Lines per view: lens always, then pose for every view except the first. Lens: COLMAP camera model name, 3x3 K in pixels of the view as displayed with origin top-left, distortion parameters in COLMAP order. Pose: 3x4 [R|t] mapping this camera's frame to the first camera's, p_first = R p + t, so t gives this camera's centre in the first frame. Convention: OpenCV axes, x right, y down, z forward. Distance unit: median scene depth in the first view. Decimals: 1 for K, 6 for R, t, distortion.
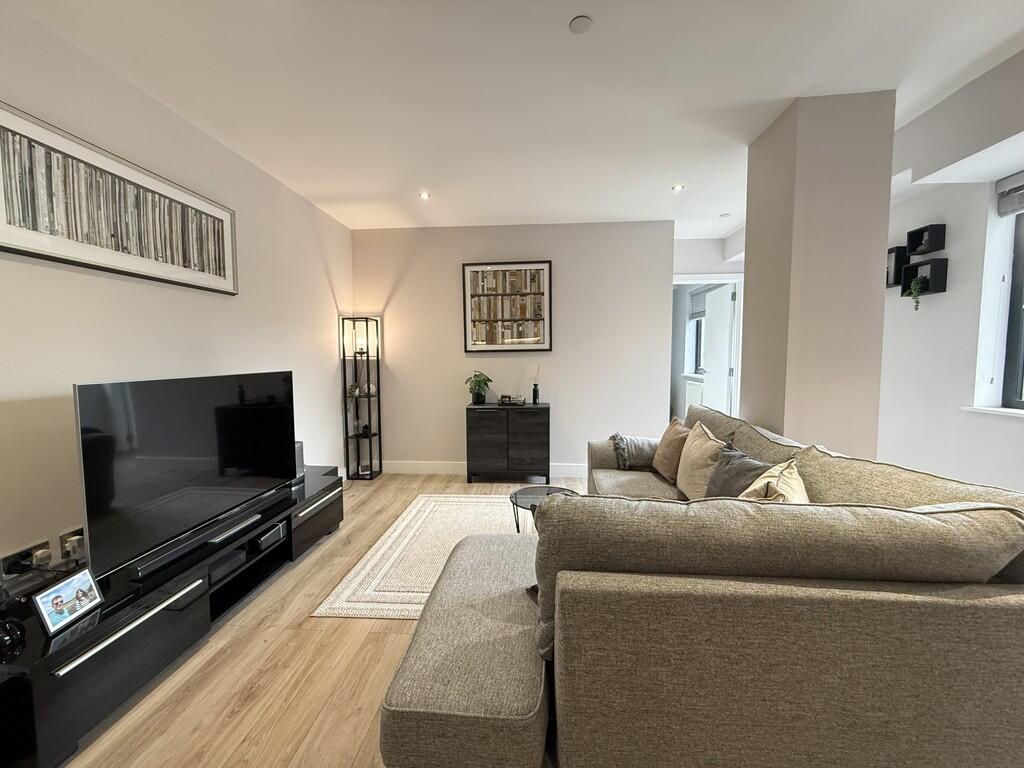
lens RADIAL K [[410.0, 0, 509.4], [0, 410.0, 383.2], [0, 0, 1]] dist [0.002158, 0.000300]
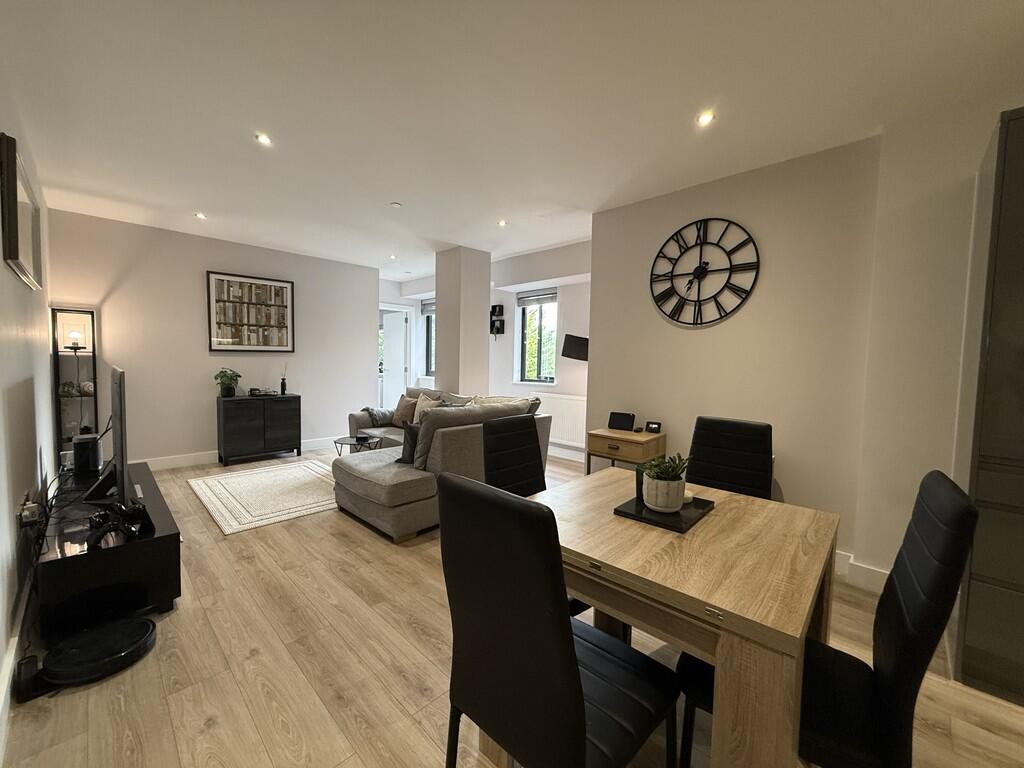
lens RADIAL K [[410.0, 0, 511.4], [0, 410.0, 382.2], [0, 0, 1]] dist [0.002158, 0.000300]
pose [[0.644098, -0.024051, 0.764565, -0.437792], [0.029211, 0.999550, 0.006835, 0.024466], [-0.764385, 0.017932, 0.644511, -0.331388]]
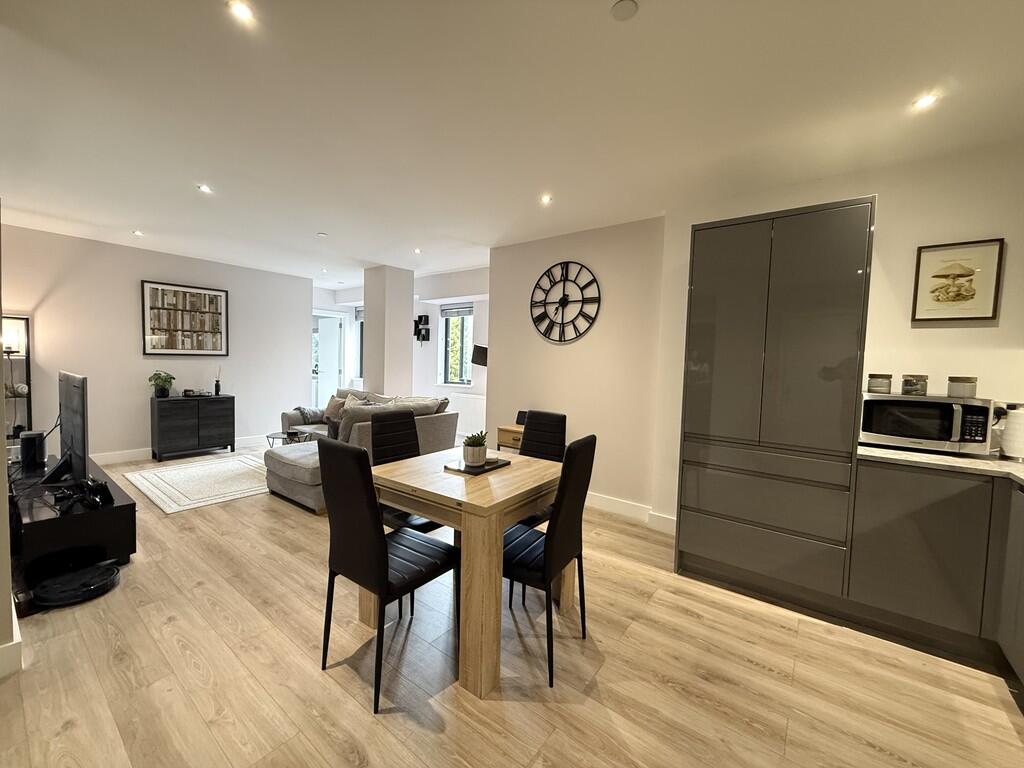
lens RADIAL K [[410.0, 0, 510.6], [0, 410.0, 382.0], [0, 0, 1]] dist [0.002158, 0.000300]
pose [[0.547244, -0.021361, 0.836701, -0.529352], [0.025459, 0.999637, 0.008870, 0.019226], [-0.836586, 0.016448, 0.547589, -0.536263]]
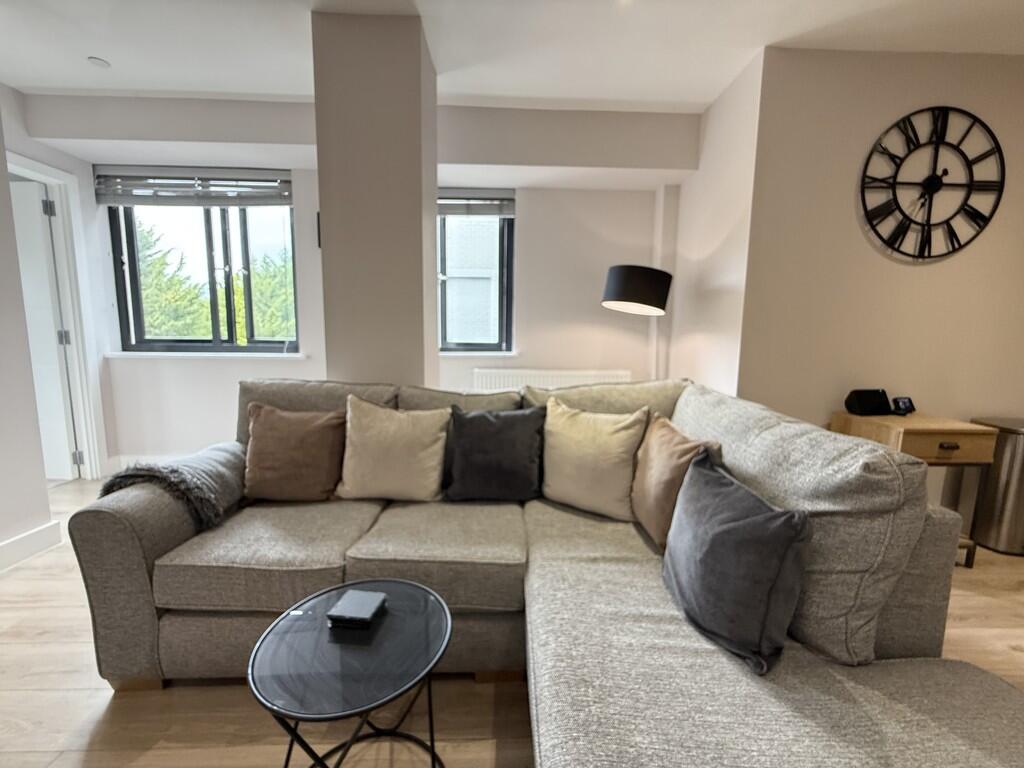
lens RADIAL K [[410.0, 0, 512.9], [0, 410.0, 381.9], [0, 0, 1]] dist [0.002158, 0.000300]
pose [[-0.107672, -0.116927, 0.987287, -0.156141], [0.057068, 0.990695, 0.123555, 0.000403], [-0.992547, 0.069646, -0.099998, 0.475971]]
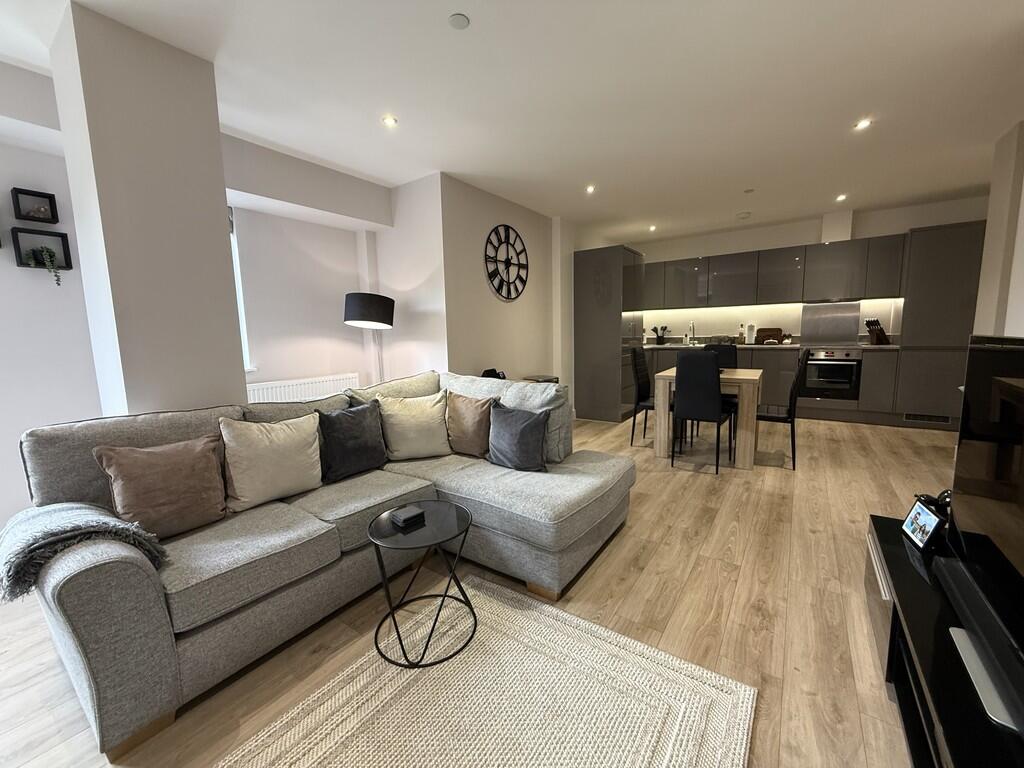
lens RADIAL K [[410.0, 0, 505.3], [0, 410.0, 379.5], [0, 0, 1]] dist [0.002158, 0.000300]
pose [[-0.851419, -0.038965, 0.523037, -0.219482], [0.061934, 0.982790, 0.174034, -0.043380], [-0.520817, 0.180569, -0.834353, 0.805315]]
